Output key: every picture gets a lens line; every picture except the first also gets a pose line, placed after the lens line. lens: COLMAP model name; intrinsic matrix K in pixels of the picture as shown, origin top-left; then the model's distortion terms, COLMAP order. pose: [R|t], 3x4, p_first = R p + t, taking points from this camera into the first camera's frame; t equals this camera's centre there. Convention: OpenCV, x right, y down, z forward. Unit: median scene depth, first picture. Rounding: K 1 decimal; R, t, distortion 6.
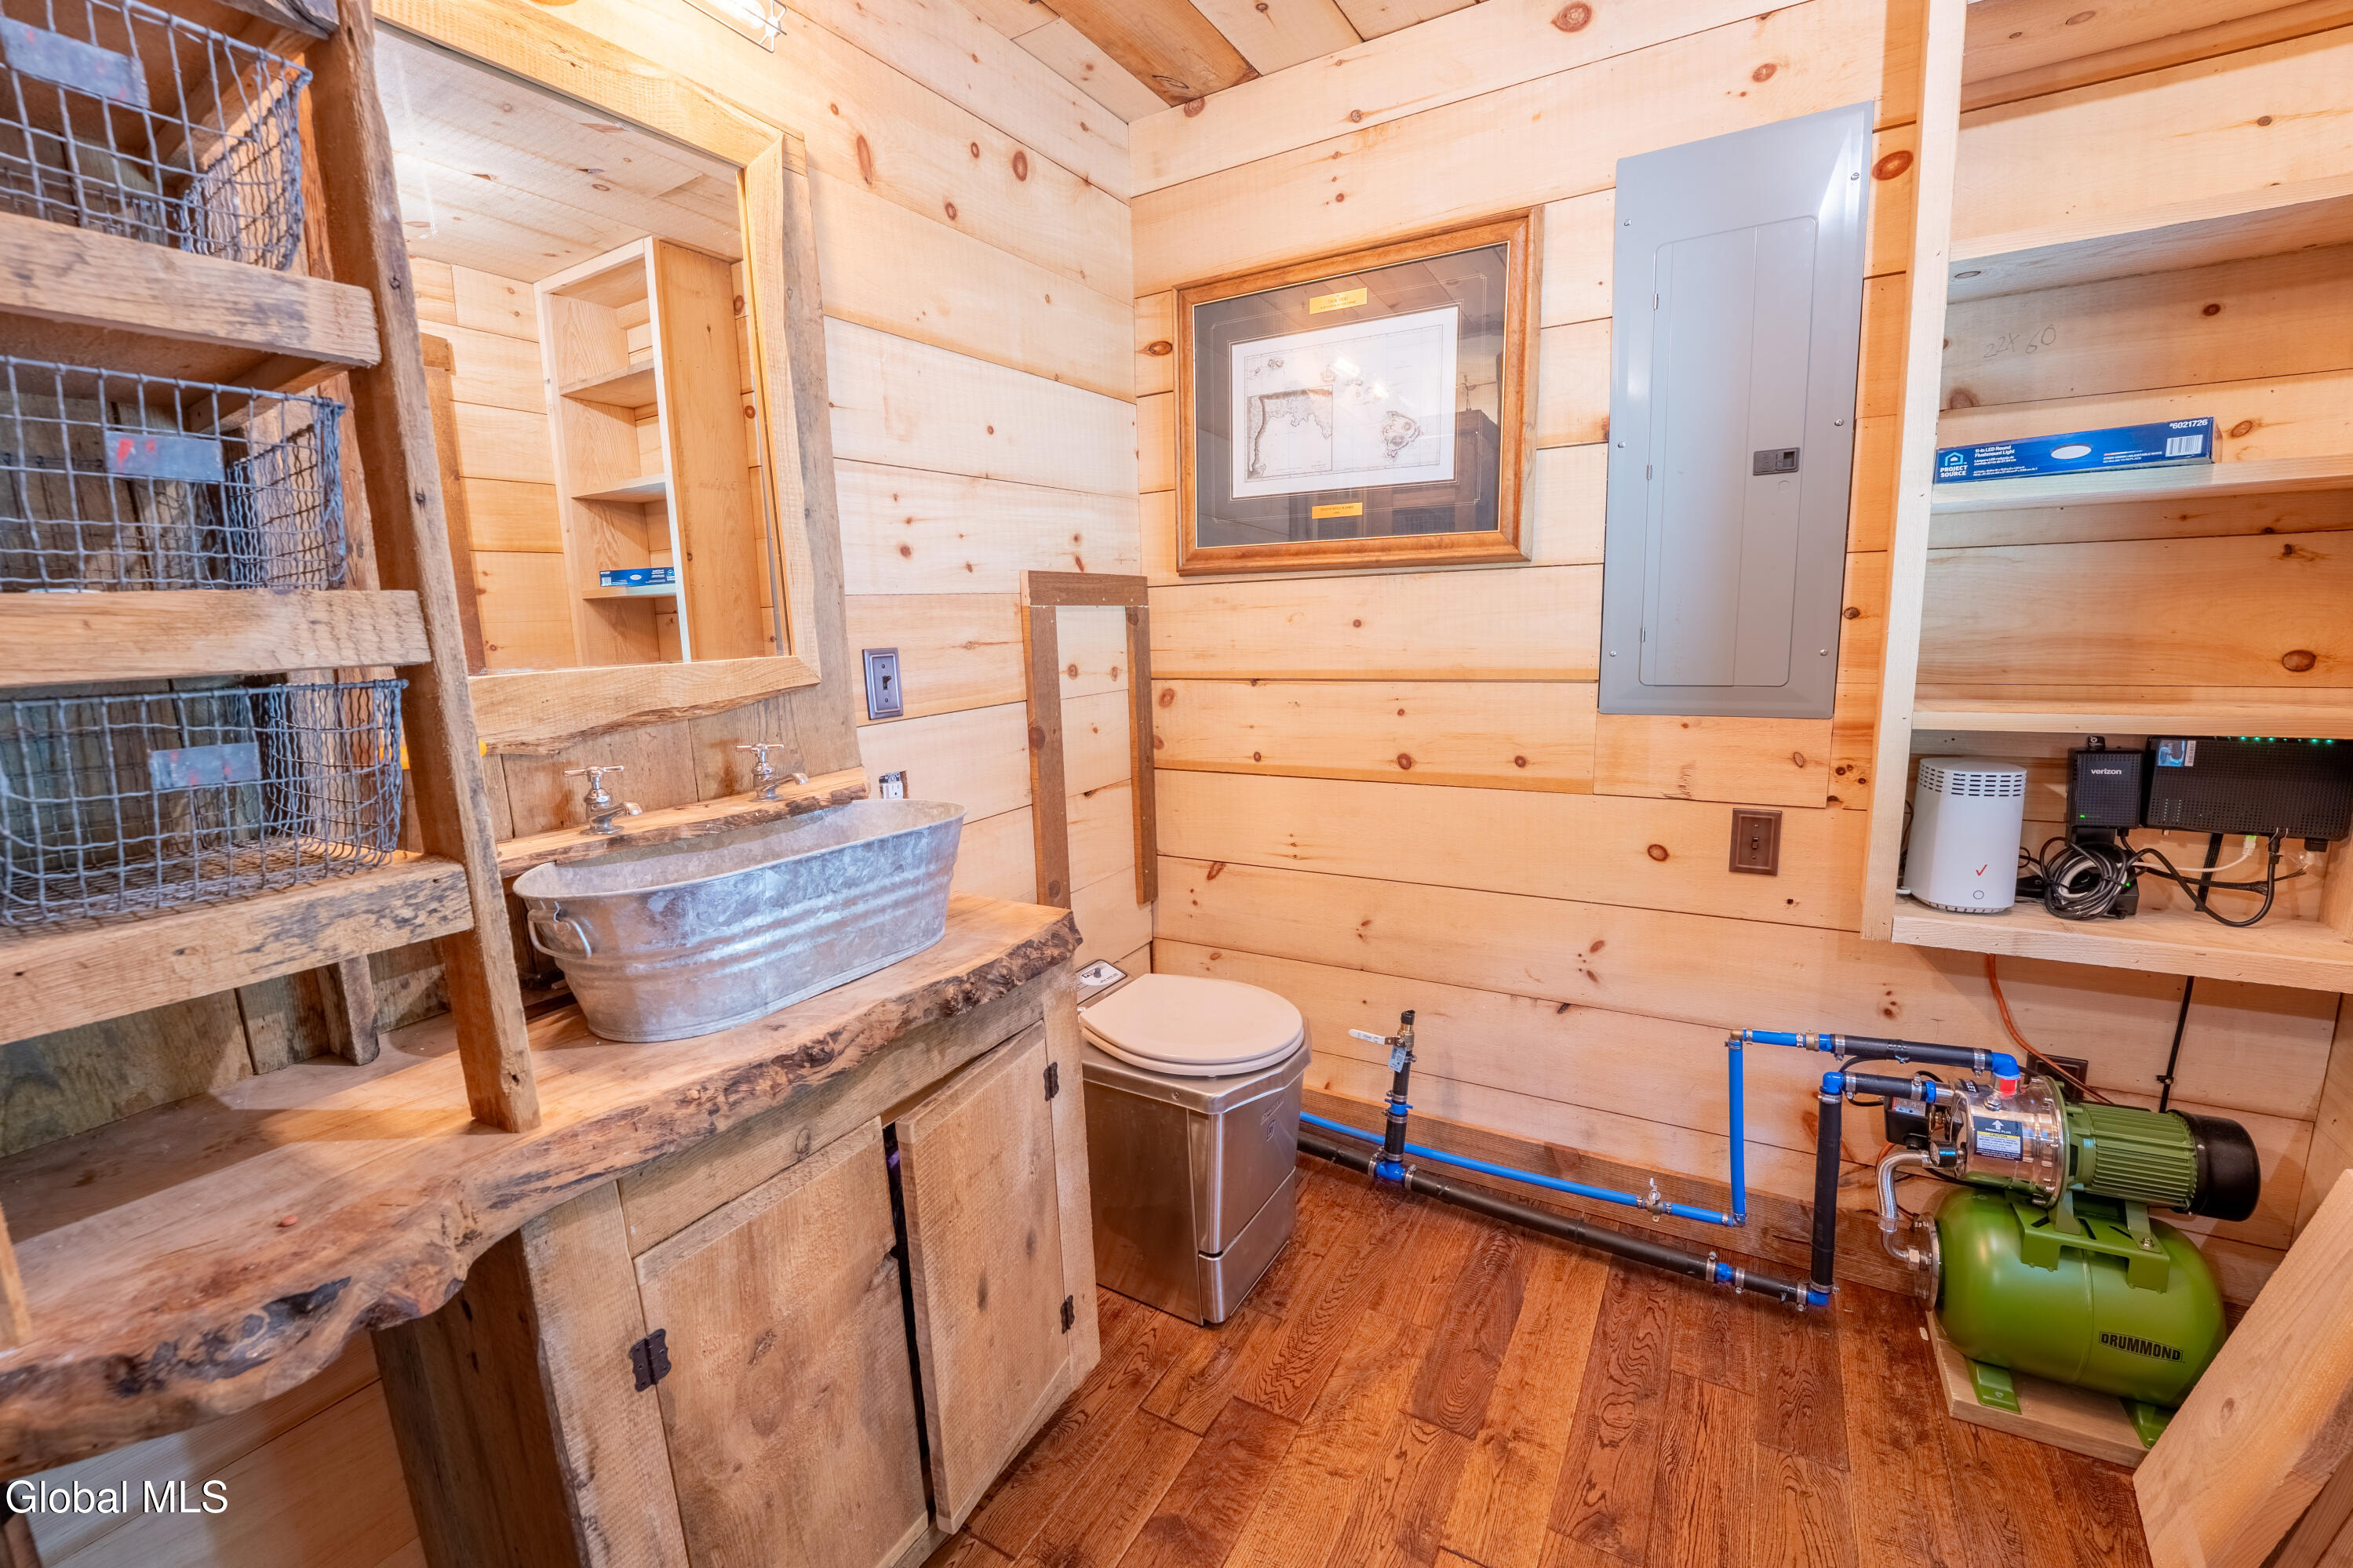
lens RADIAL K [[960.3, 0, 1153.9], [0, 960.3, 786.7], [0, 0, 1]] dist [-0.025082, 0.000870]
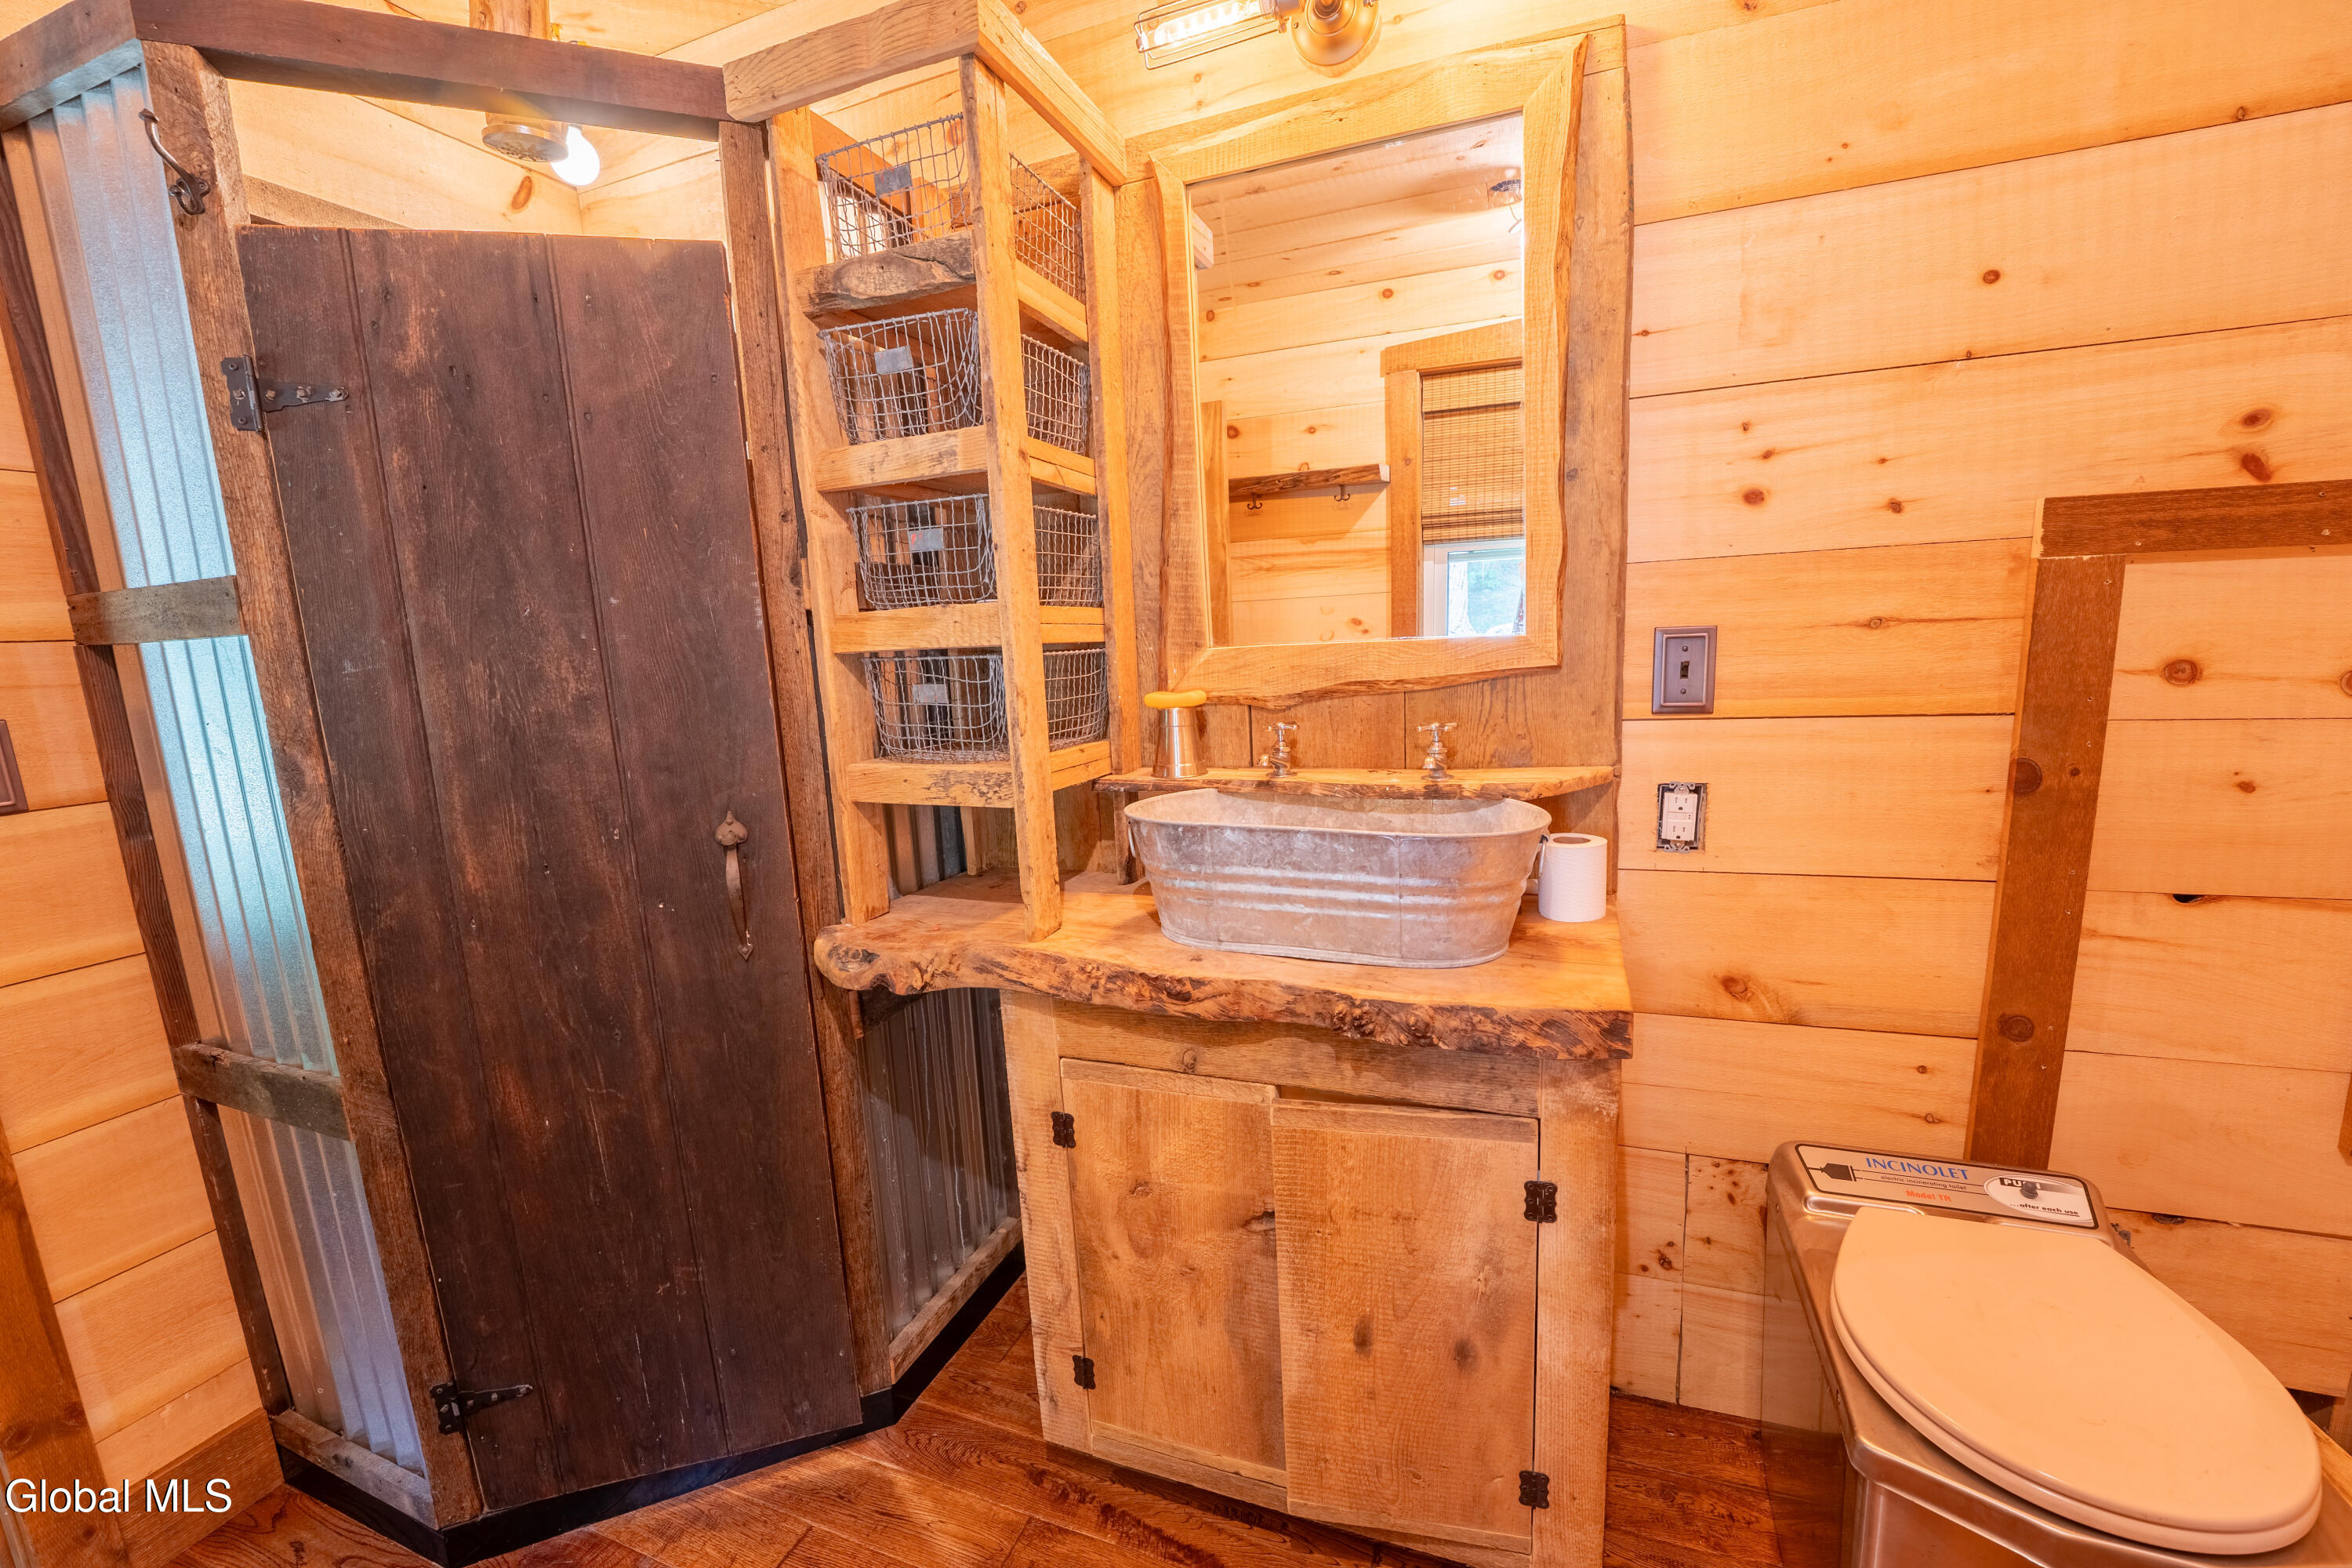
lens RADIAL K [[960.0, 0, 1153.4], [0, 960.0, 786.7], [0, 0, 1]] dist [-0.025082, 0.000870]
pose [[0.175999, 0.194116, -0.965061, 0.594872], [-0.125594, 0.976781, 0.173568, -0.133227], [0.976346, 0.090658, 0.196292, 0.586914]]
